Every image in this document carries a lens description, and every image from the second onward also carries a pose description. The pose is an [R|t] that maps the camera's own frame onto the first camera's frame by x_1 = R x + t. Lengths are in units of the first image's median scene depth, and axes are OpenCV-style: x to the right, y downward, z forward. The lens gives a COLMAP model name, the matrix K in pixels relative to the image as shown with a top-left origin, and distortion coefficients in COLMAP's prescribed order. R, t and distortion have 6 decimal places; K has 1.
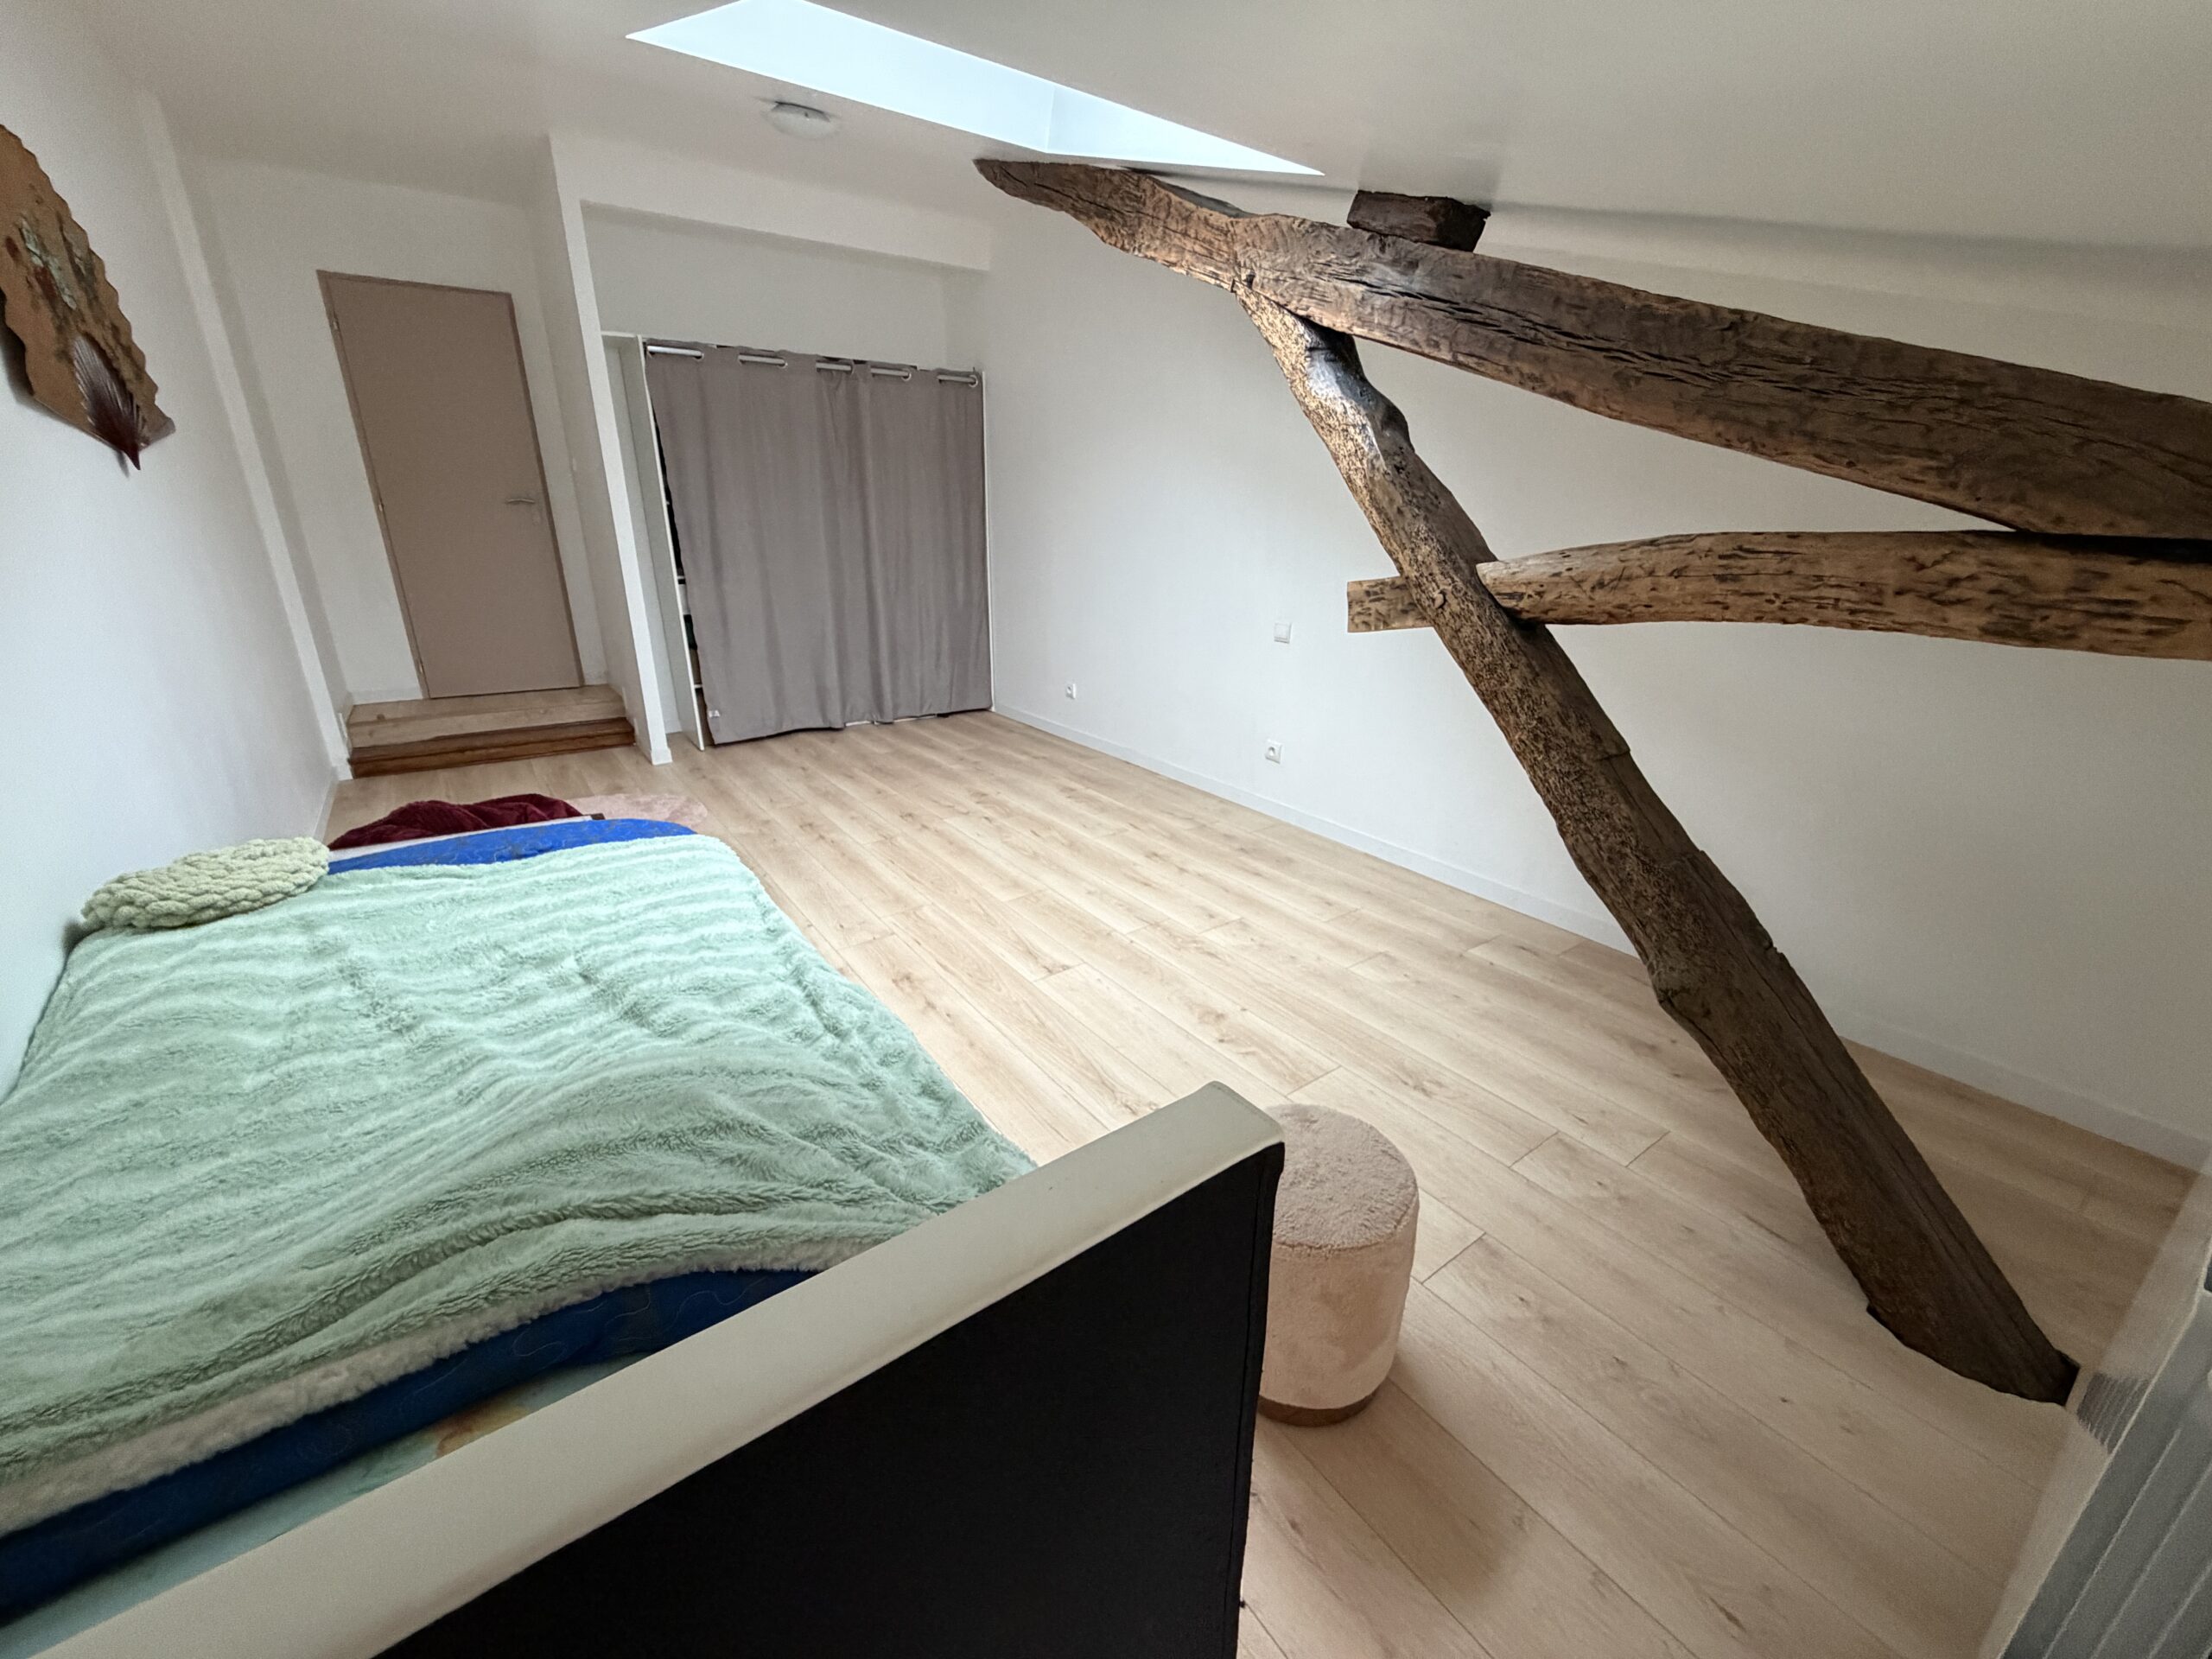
lens RADIAL K [[879.9, 0, 1100.1], [0, 879.9, 829.4], [0, 0, 1]] dist [-0.000461, -0.000009]
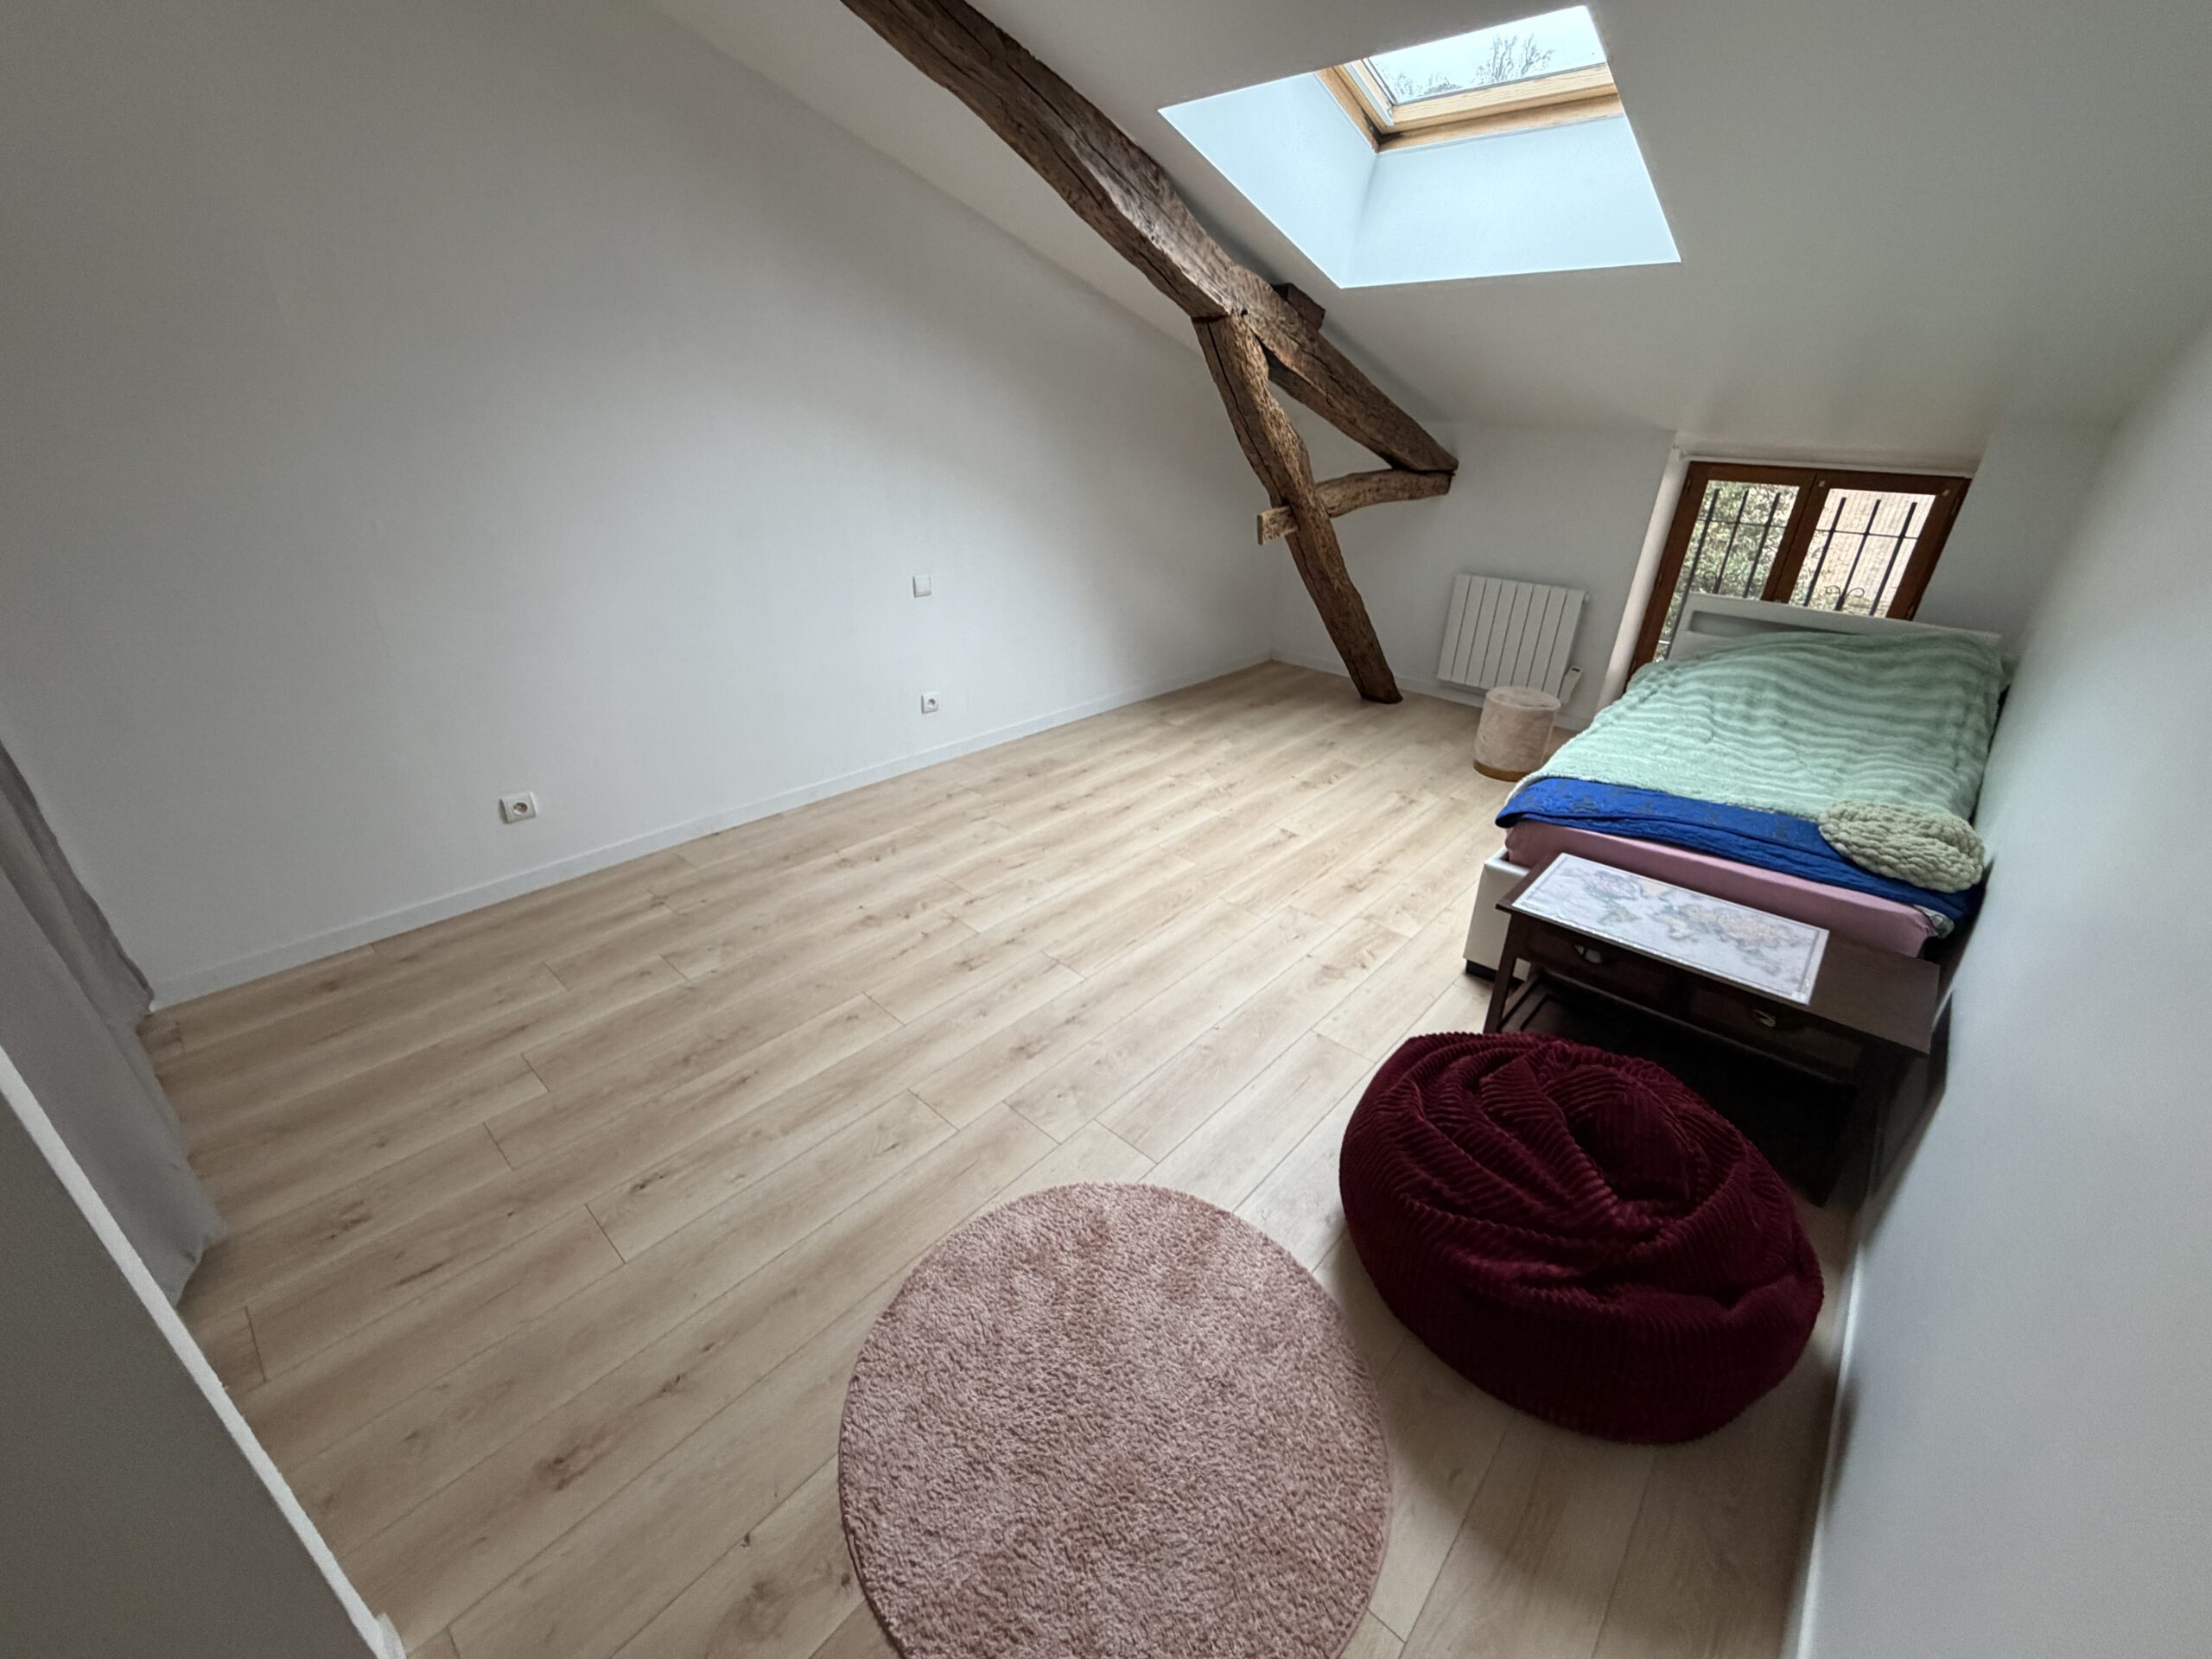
lens RADIAL K [[879.9, 0, 1097.1], [0, 879.9, 828.1], [0, 0, 1]] dist [-0.000461, -0.000009]
pose [[-0.207628, -0.443570, 0.871858, -0.904107], [0.303498, 0.818087, 0.488490, -0.464111], [-0.929935, 0.366032, -0.035235, 1.027906]]
